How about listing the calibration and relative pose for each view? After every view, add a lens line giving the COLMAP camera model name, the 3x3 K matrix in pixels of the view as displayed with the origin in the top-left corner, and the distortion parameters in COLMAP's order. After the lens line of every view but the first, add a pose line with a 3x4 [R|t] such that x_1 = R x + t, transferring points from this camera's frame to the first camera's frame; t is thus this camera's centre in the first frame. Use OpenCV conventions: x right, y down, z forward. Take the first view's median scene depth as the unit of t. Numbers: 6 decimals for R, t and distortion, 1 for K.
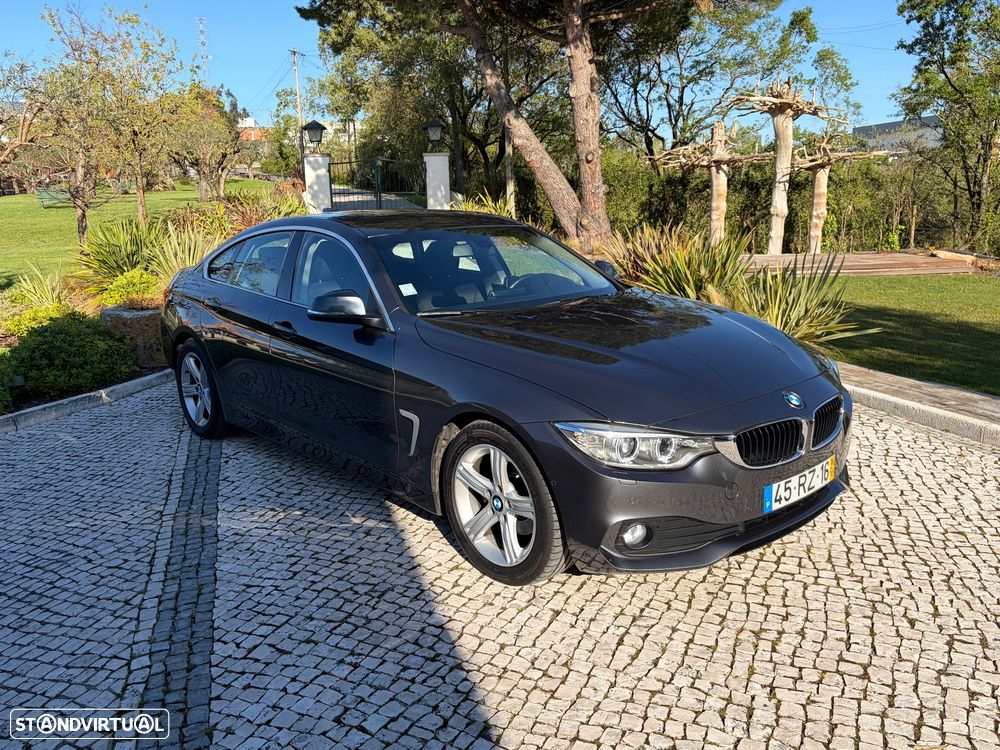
lens RADIAL K [[778.8, 0, 500.0], [0, 778.8, 375.0], [0, 0, 1]] dist [0.012006, 0.009224]
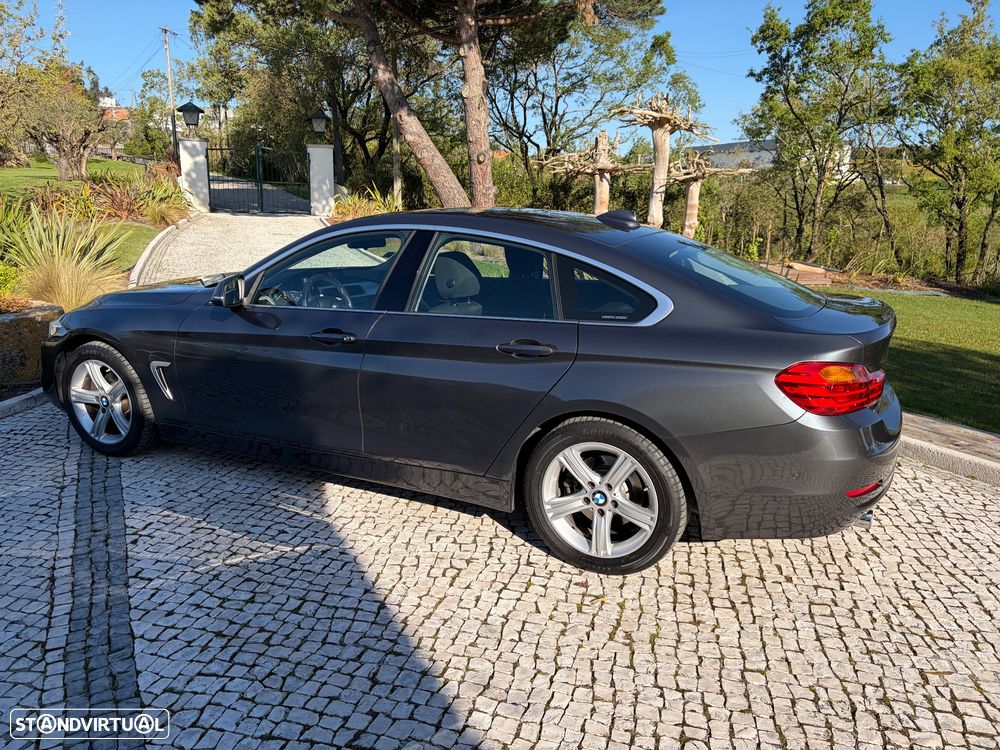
lens RADIAL K [[735.9, 0, 500.0], [0, 735.9, 375.0], [0, 0, 1]] dist [0.040984, -0.046252]
pose [[0.985229, 0.008665, 0.171023, -0.072221], [-0.011039, 0.999855, 0.012936, -0.031295], [-0.170886, -0.014633, 0.985182, 0.140650]]
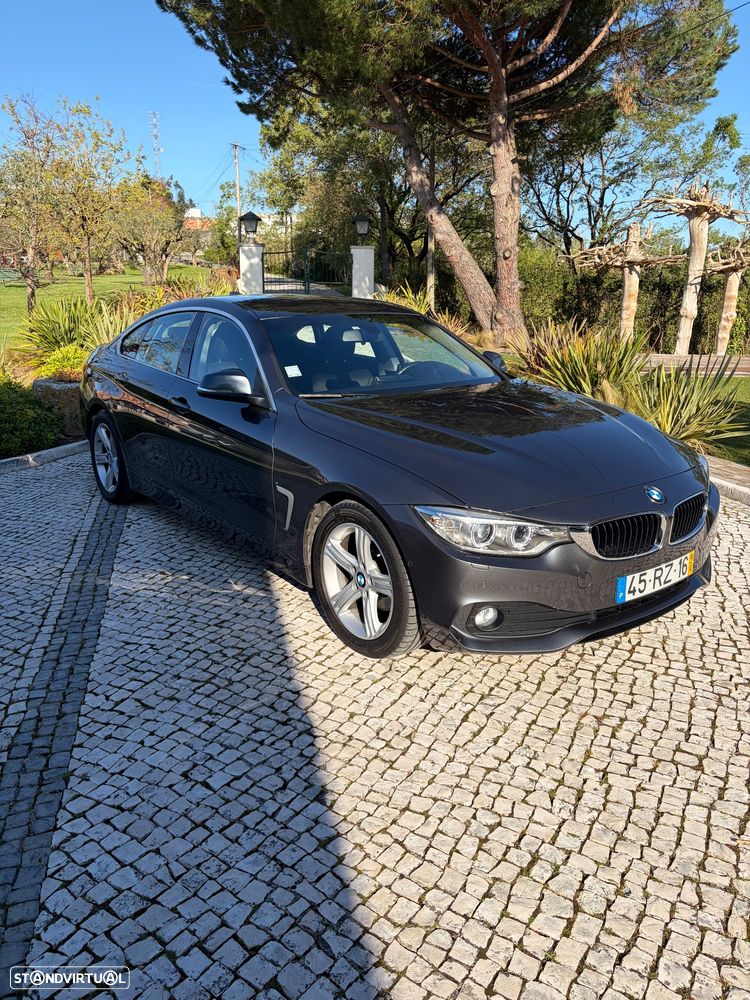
lens RADIAL K [[720.8, 0, 375.0], [0, 720.8, 500.0], [0, 0, 1]] dist [0.010703, 0.005208]
pose [[0.997320, 0.049200, -0.054142, 0.021900], [-0.045945, 0.997152, 0.059814, -0.000099], [0.056931, -0.057166, 0.996740, 0.015444]]
